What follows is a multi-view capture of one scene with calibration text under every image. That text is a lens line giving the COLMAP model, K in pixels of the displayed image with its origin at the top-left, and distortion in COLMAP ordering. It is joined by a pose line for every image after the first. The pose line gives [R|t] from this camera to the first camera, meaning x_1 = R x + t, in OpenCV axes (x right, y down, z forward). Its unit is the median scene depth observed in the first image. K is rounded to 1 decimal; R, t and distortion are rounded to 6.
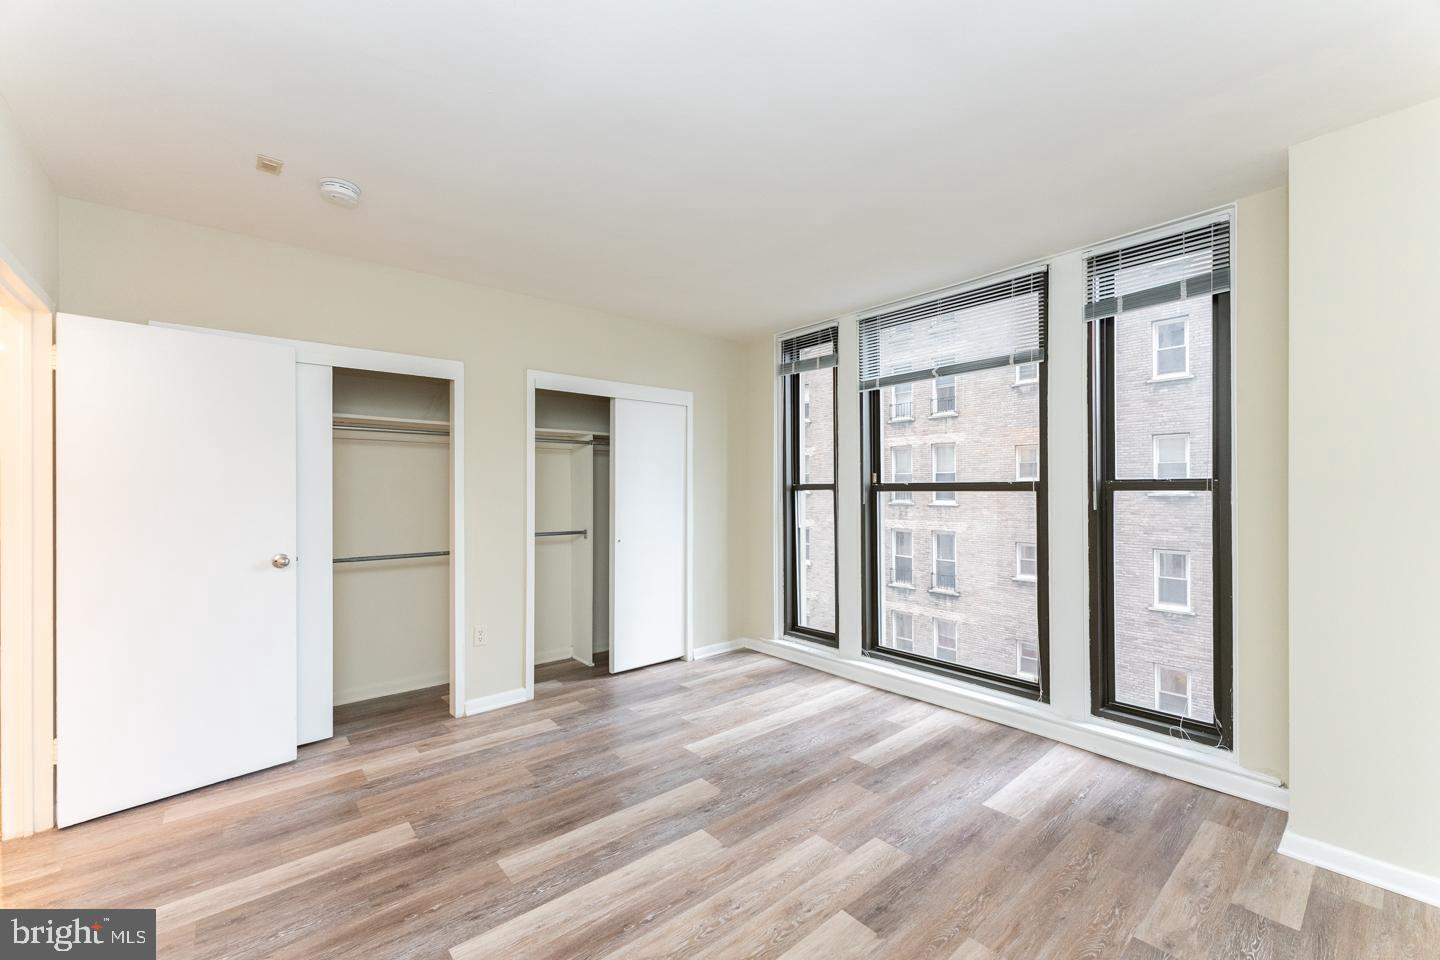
lens RADIAL K [[576.6, 0, 716.0], [0, 576.6, 489.2], [0, 0, 1]] dist [-0.000001, -0.000004]
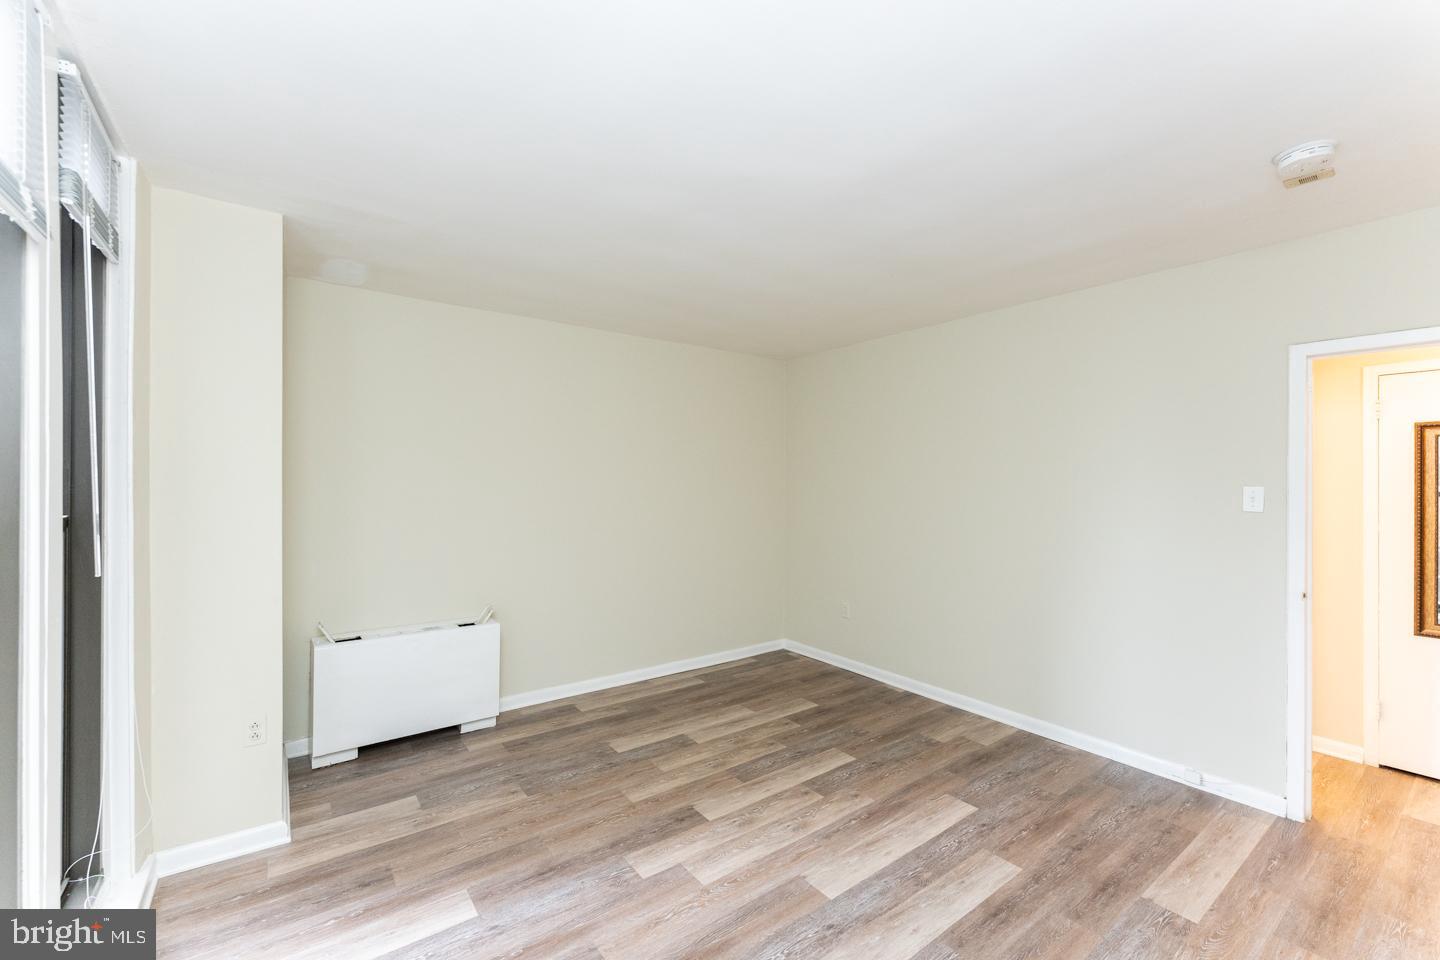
lens RADIAL K [[603.8, 0, 720.0], [0, 603.8, 480.0], [0, 0, 1]] dist [0.000626, 0.000021]
pose [[-0.998220, -0.001584, 0.059622, 0.066845], [-0.001506, 0.999998, 0.001358, -0.037188], [-0.059624, 0.001266, -0.998220, 1.421134]]
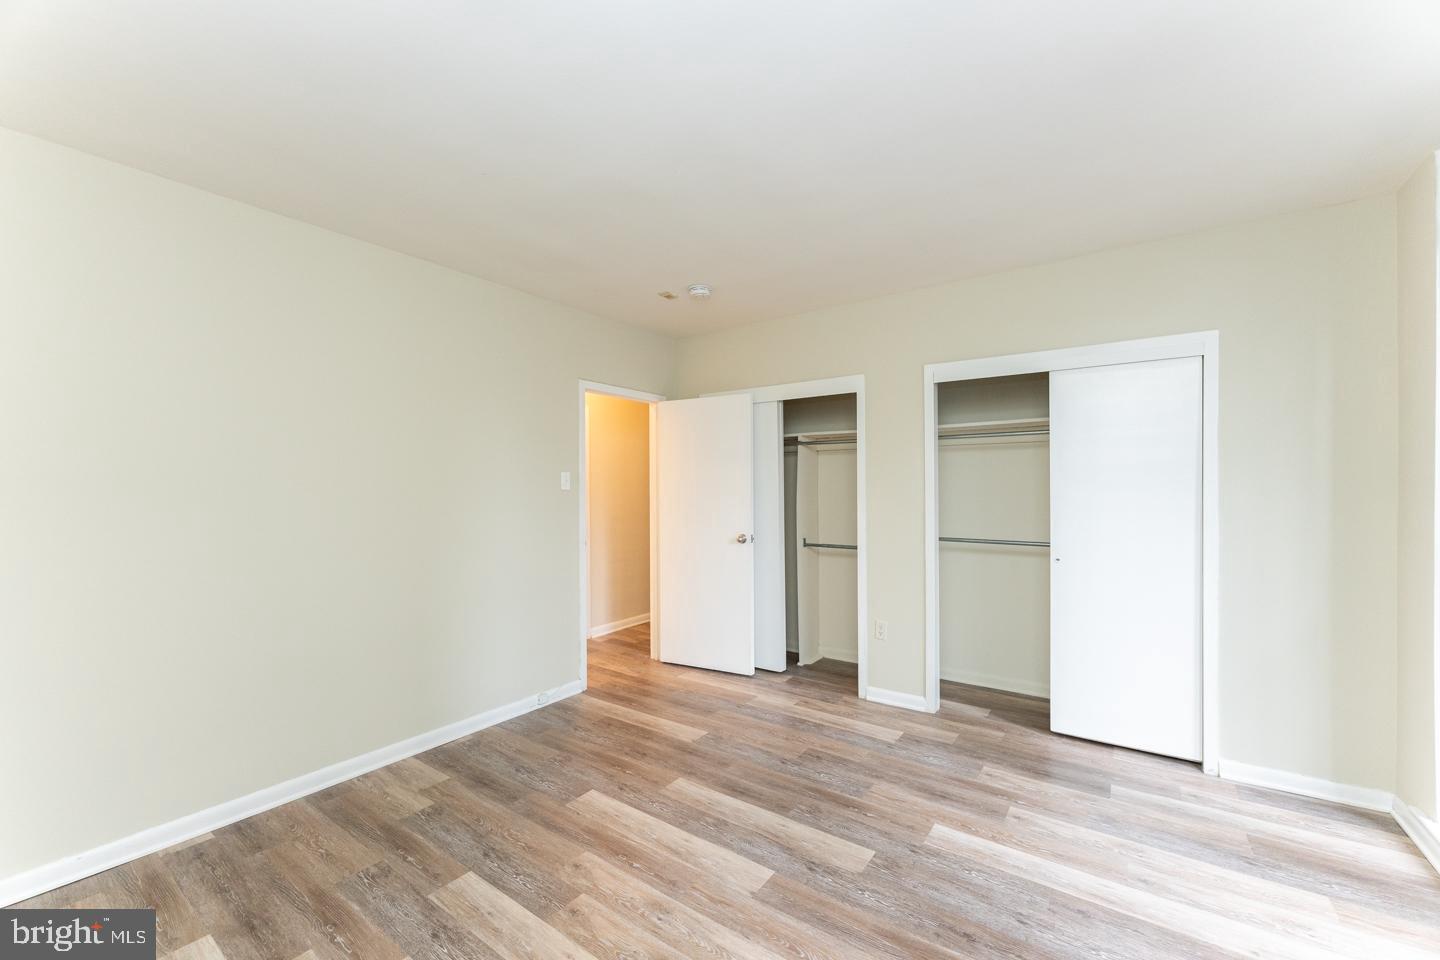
lens RADIAL K [[576.6, 0, 716.0], [0, 576.6, 489.2], [0, 0, 1]] dist [-0.000001, -0.000004]
pose [[0.248296, 0.004286, -0.968675, 0.606996], [0.001986, 0.999986, 0.004934, -0.009872], [0.968682, -0.003148, 0.248284, 0.507581]]
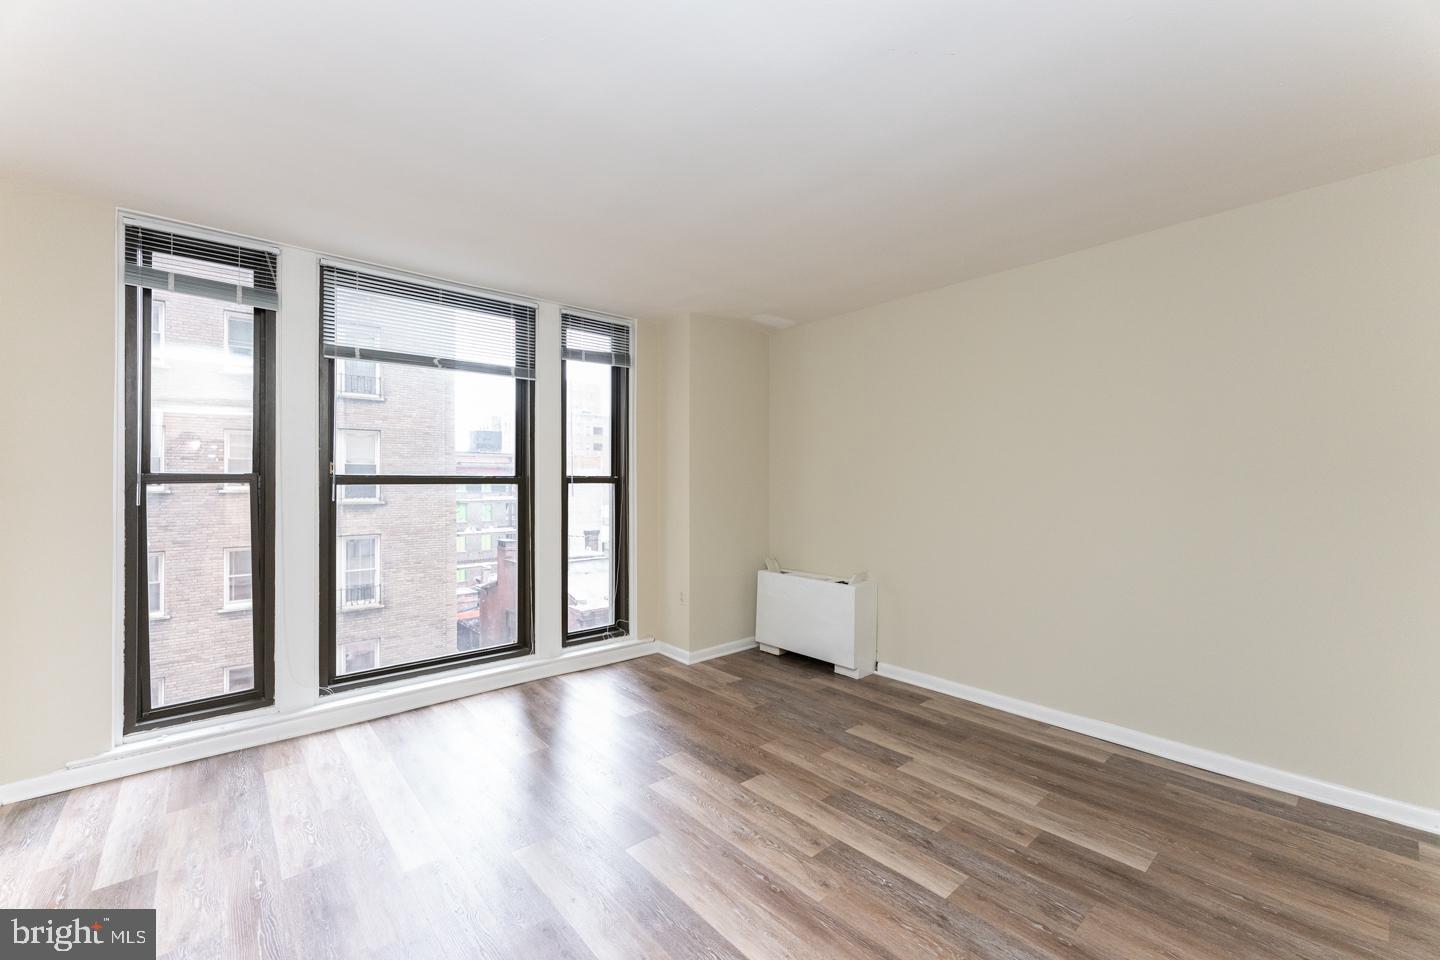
lens RADIAL K [[583.3, 0, 702.4], [0, 583.3, 477.7], [0, 0, 1]] dist [0.002068, 0.000136]
pose [[0.003999, 0.012553, 0.999913, -0.706777], [0.002261, 0.999919, -0.012562, 0.007506], [-0.999989, 0.002311, 0.003970, 0.642694]]
